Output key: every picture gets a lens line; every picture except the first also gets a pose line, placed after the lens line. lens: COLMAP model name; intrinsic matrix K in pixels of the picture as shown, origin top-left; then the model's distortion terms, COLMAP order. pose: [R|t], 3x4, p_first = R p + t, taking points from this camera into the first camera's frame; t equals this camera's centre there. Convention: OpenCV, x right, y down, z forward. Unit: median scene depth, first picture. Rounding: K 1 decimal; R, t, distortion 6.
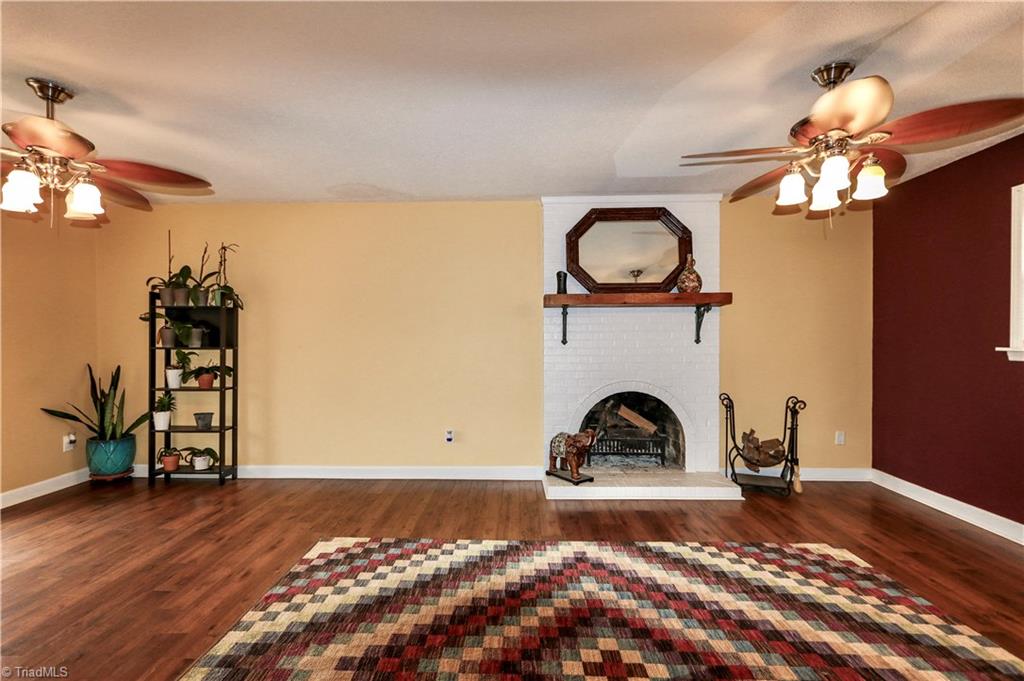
lens RADIAL K [[471.3, 0, 506.6], [0, 471.3, 345.2], [0, 0, 1]] dist [0.005736, 0.000488]
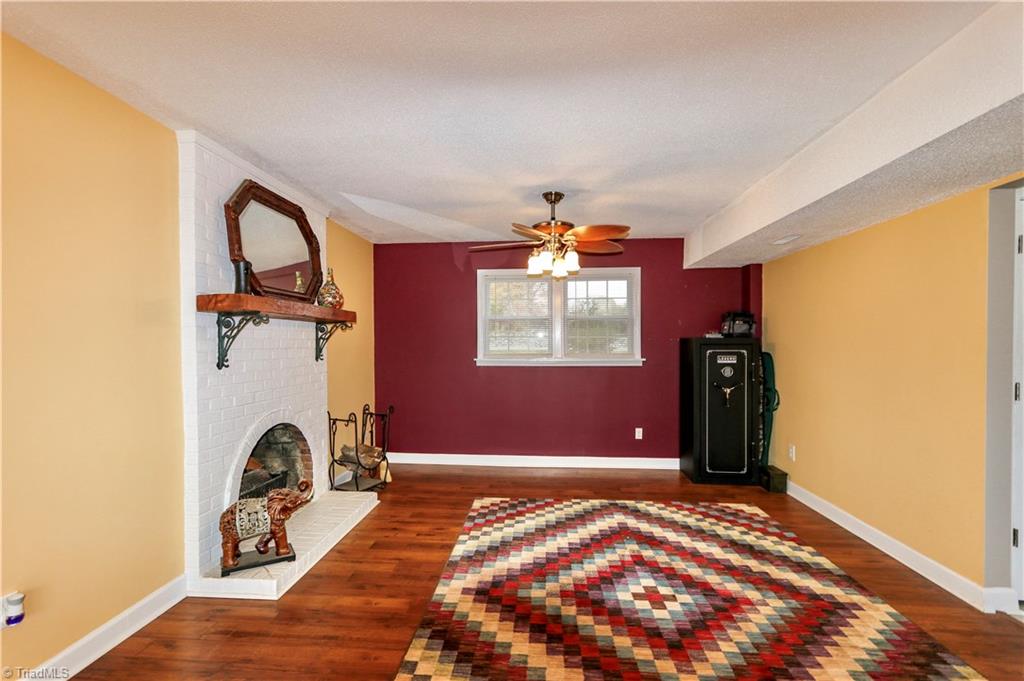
lens RADIAL K [[468.3, 0, 499.2], [0, 468.3, 345.4], [0, 0, 1]] dist [0.001255, -0.000157]
pose [[0.074065, 0.000606, 0.997253, -0.791566], [0.012459, 0.999921, -0.001533, -0.046321], [-0.997176, 0.012538, 0.074052, 0.886861]]
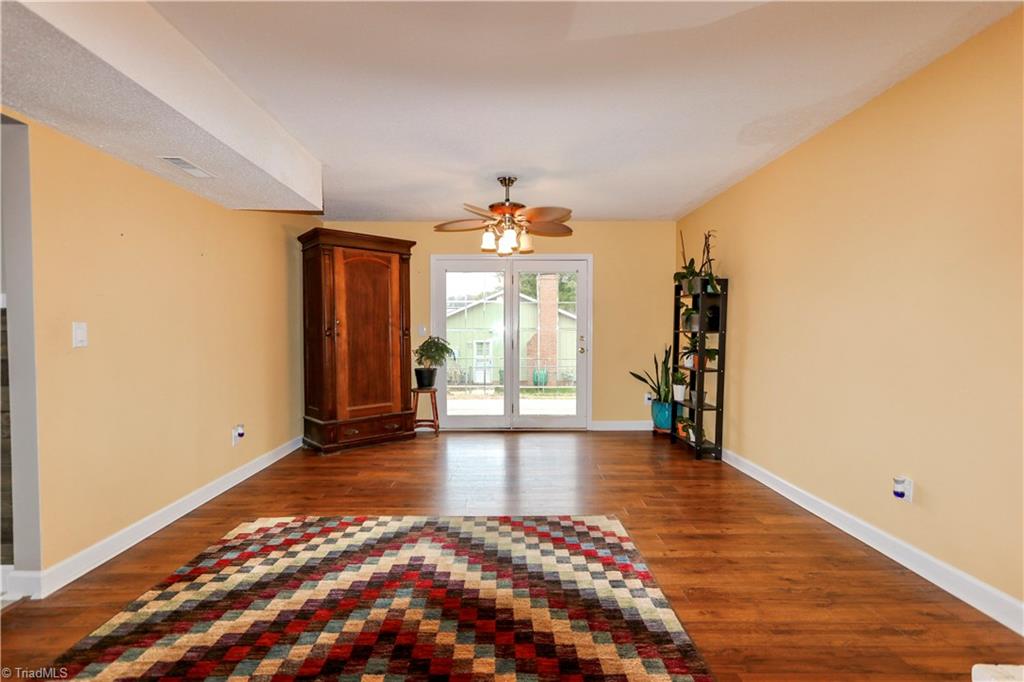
lens RADIAL K [[471.3, 0, 506.6], [0, 471.3, 345.7], [0, 0, 1]] dist [0.005736, 0.000488]
pose [[0.048583, 0.032311, -0.998296, 0.676752], [-0.006014, 0.999468, 0.032057, 0.009737], [0.998801, 0.004446, 0.048752, 0.797875]]
